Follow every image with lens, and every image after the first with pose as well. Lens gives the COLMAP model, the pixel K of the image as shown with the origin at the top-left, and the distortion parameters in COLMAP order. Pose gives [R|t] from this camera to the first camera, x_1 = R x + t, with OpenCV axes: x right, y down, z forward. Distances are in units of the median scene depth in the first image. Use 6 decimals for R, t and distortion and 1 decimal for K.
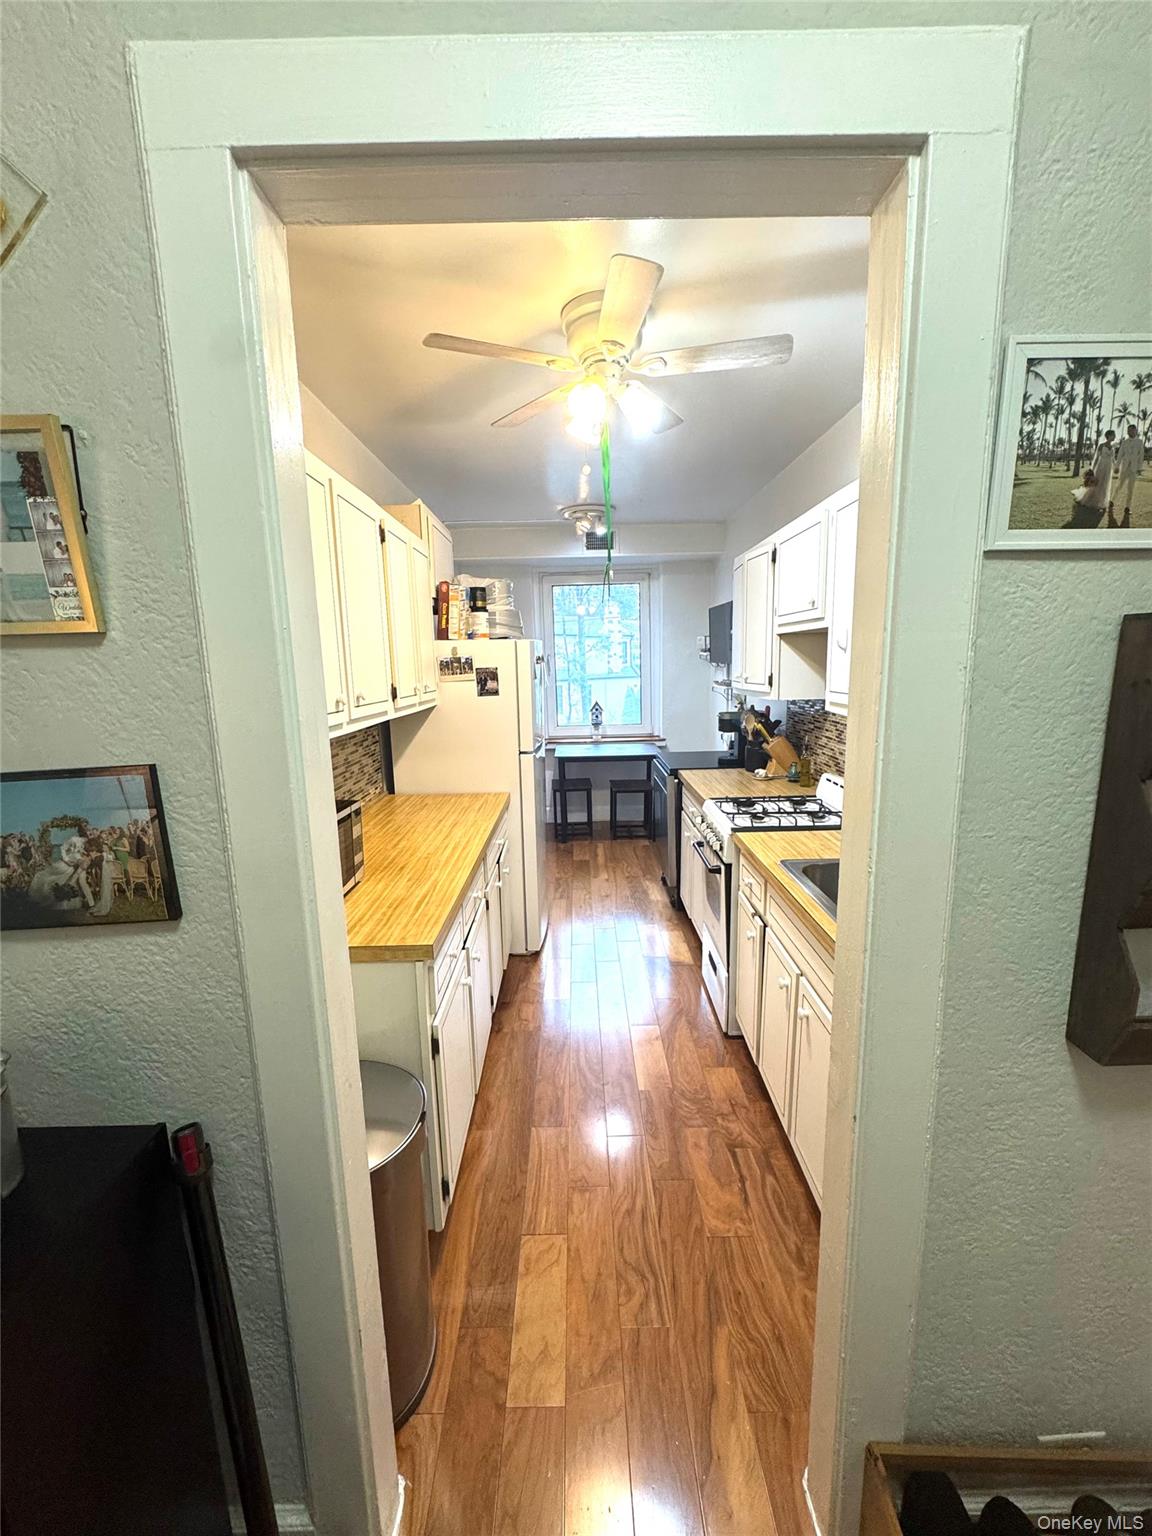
lens RADIAL K [[616.3, 0, 576.0], [0, 616.3, 768.0], [0, 0, 1]] dist [-0.003160, 0.001033]
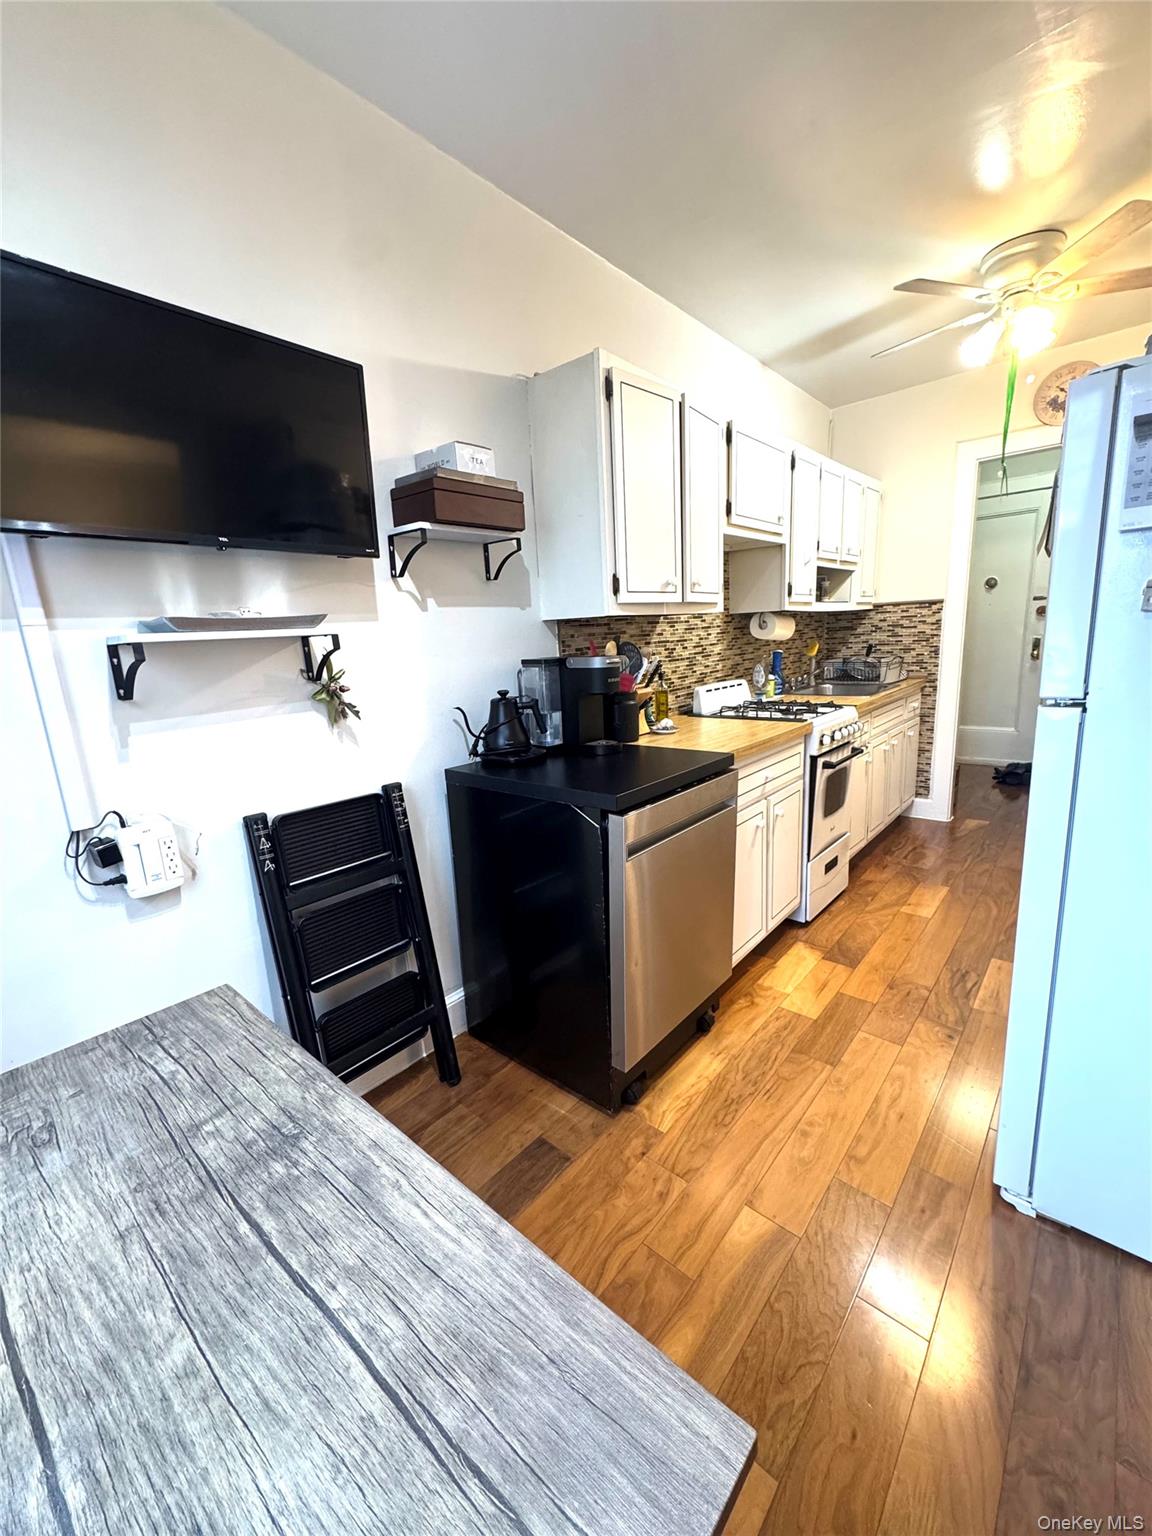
lens RADIAL K [[616.3, 0, 576.0], [0, 616.3, 768.0], [0, 0, 1]] dist [-0.003160, 0.001033]
pose [[-0.751515, -0.081192, 0.654701, -0.135703], [0.180947, 0.928971, 0.322910, -0.280734], [-0.634416, 0.361137, -0.683444, 2.260111]]
